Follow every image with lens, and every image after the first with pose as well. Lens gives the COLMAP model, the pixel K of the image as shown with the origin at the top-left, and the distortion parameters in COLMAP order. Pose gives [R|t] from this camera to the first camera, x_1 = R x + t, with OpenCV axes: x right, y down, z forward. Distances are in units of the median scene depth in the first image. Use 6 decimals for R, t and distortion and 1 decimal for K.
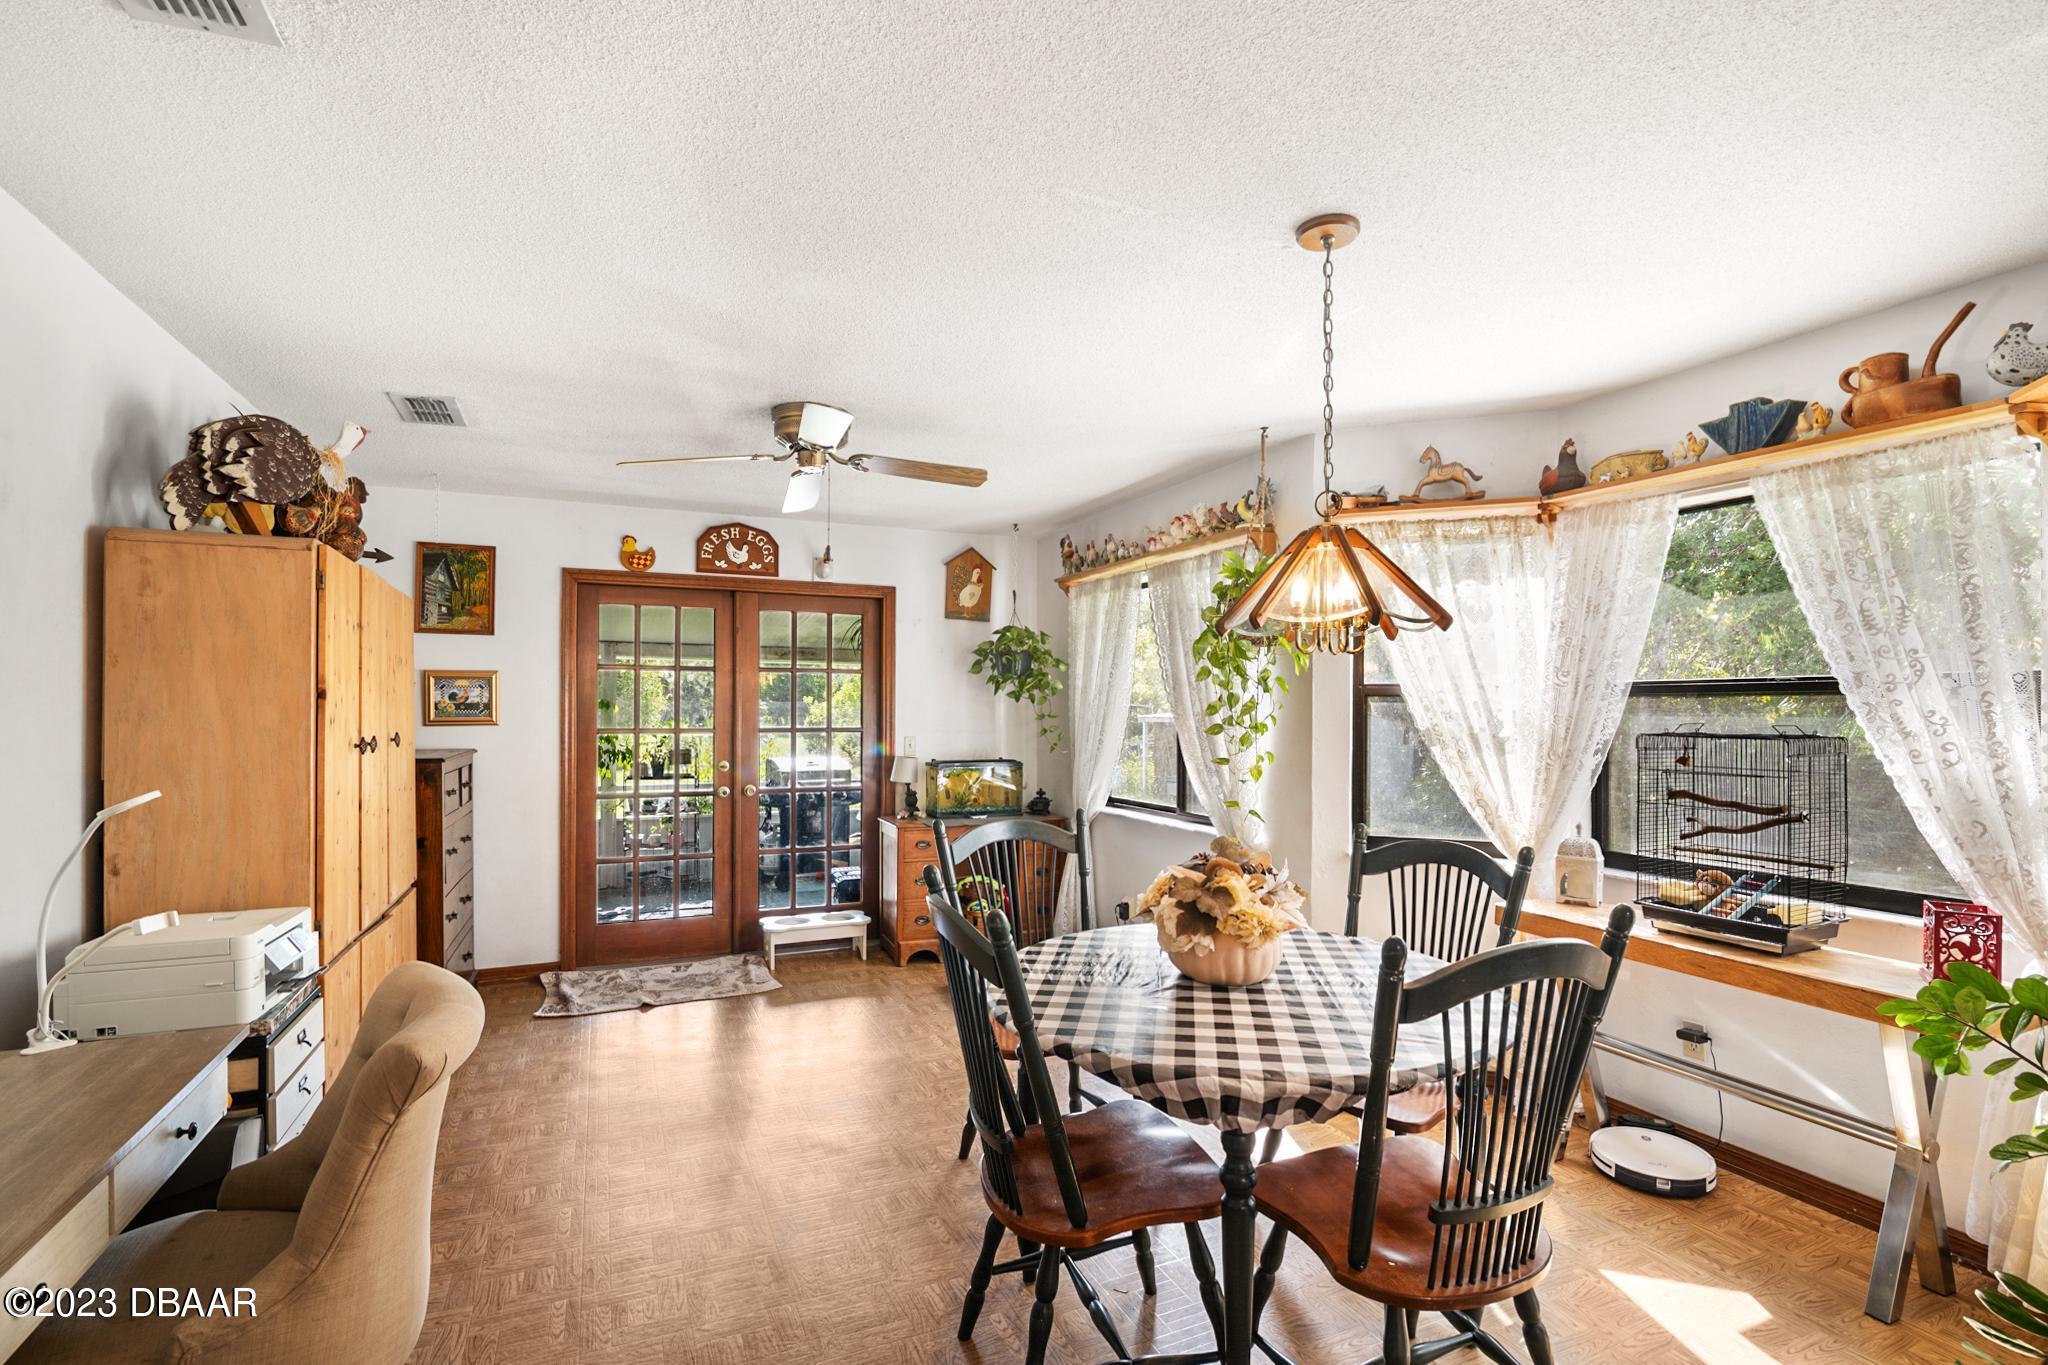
lens RADIAL K [[942.3, 0, 1029.2], [0, 942.3, 694.5], [0, 0, 1]] dist [-0.013004, -0.000145]
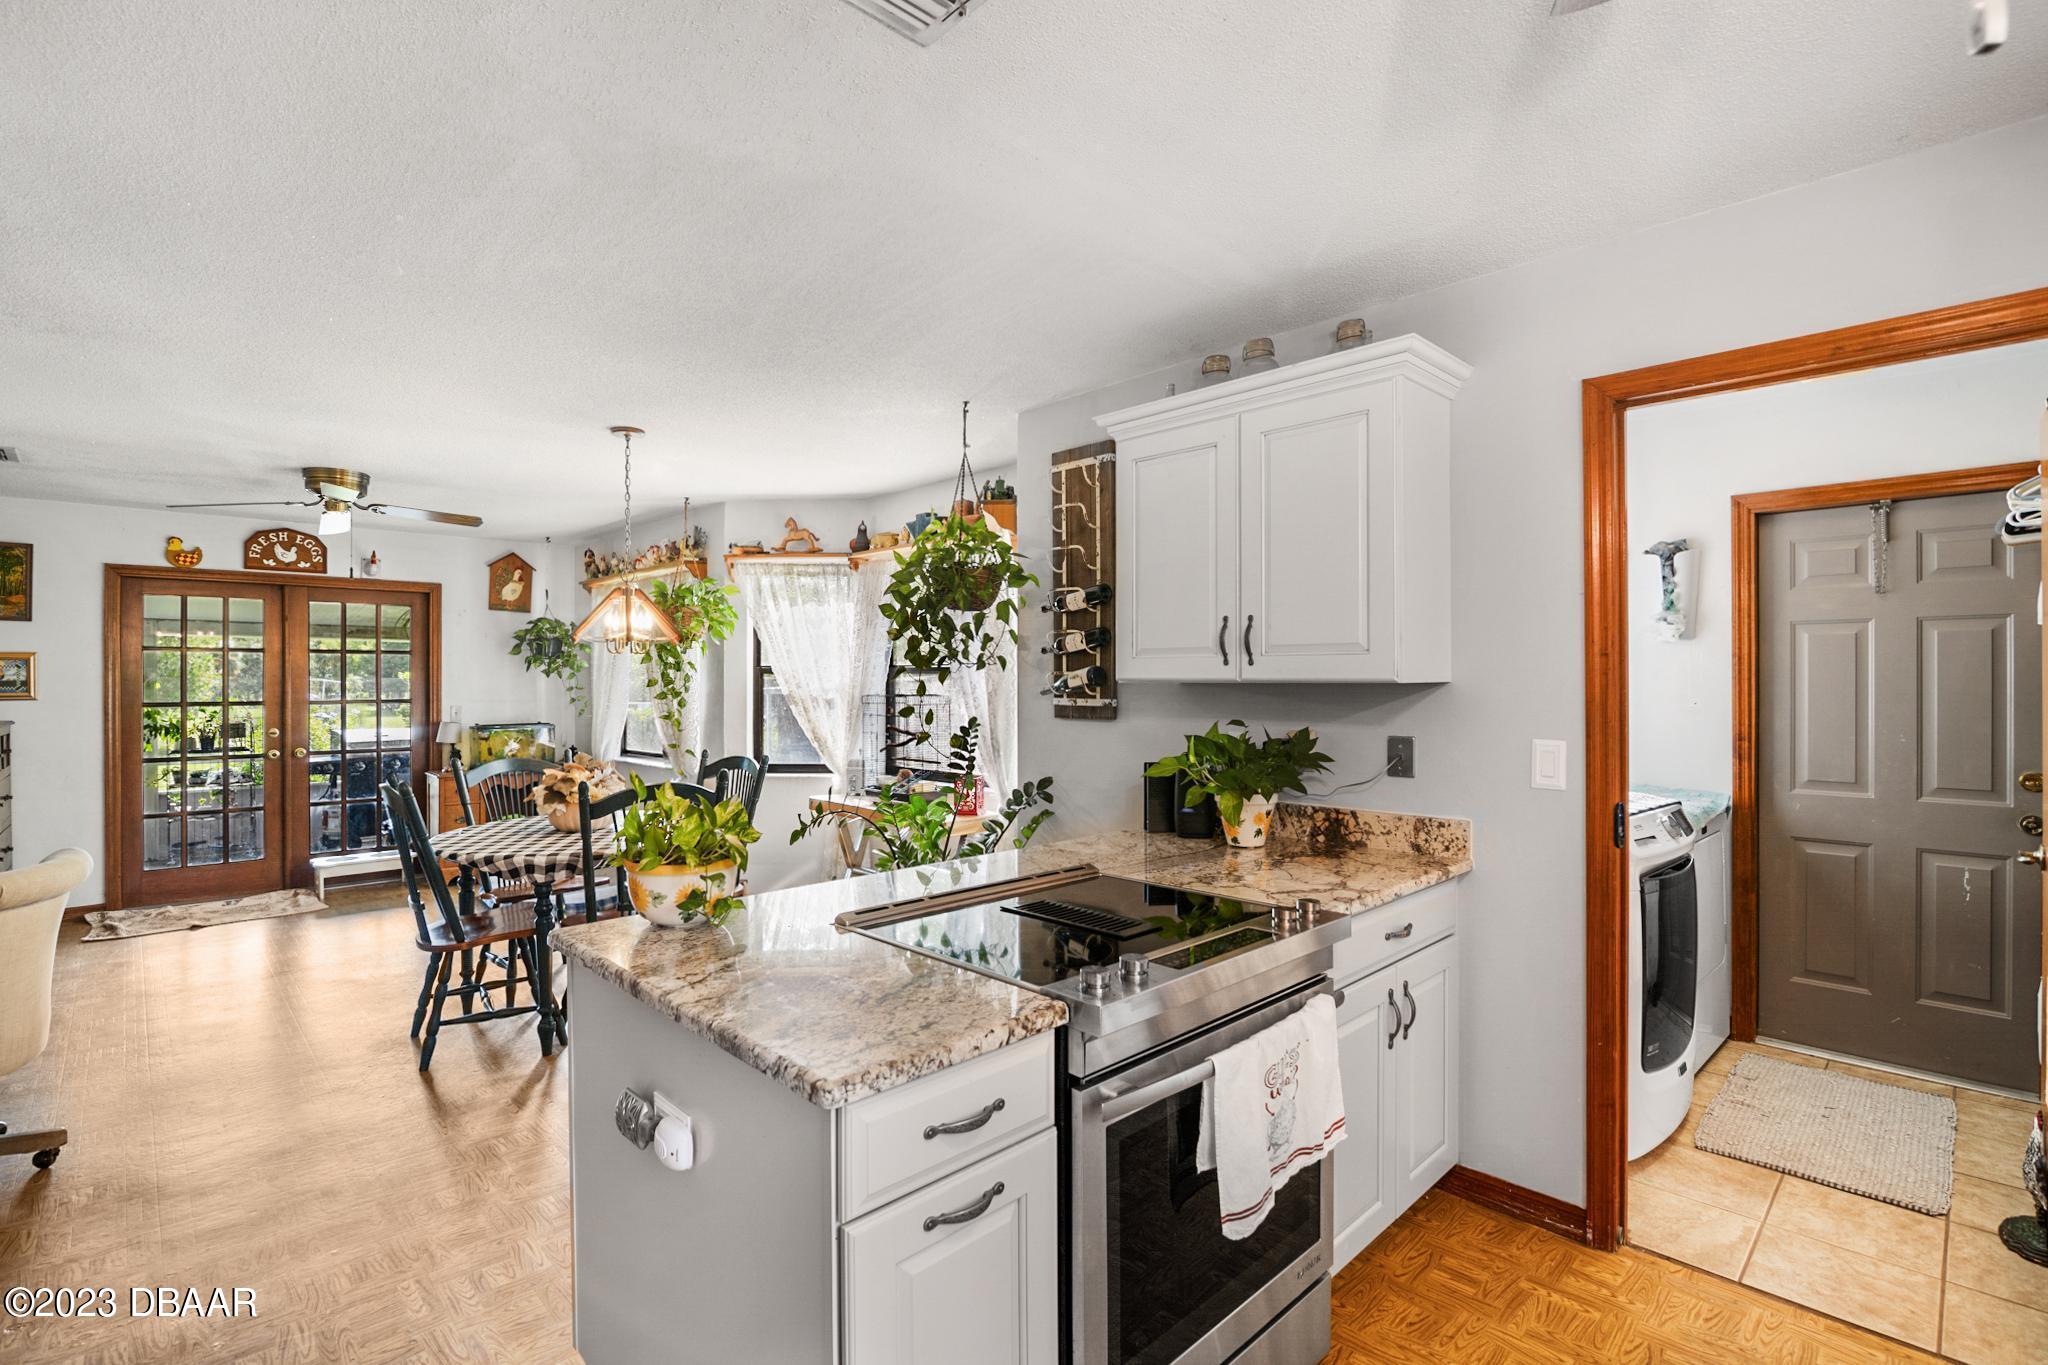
lens RADIAL K [[942.3, 0, 1018.8], [0, 942.3, 673.8], [0, 0, 1]] dist [-0.013004, -0.000145]
pose [[0.943349, -0.003626, 0.331782, 0.172936], [0.000943, 0.999966, 0.008247, -0.006981], [-0.331801, -0.007467, 0.943320, -0.427002]]
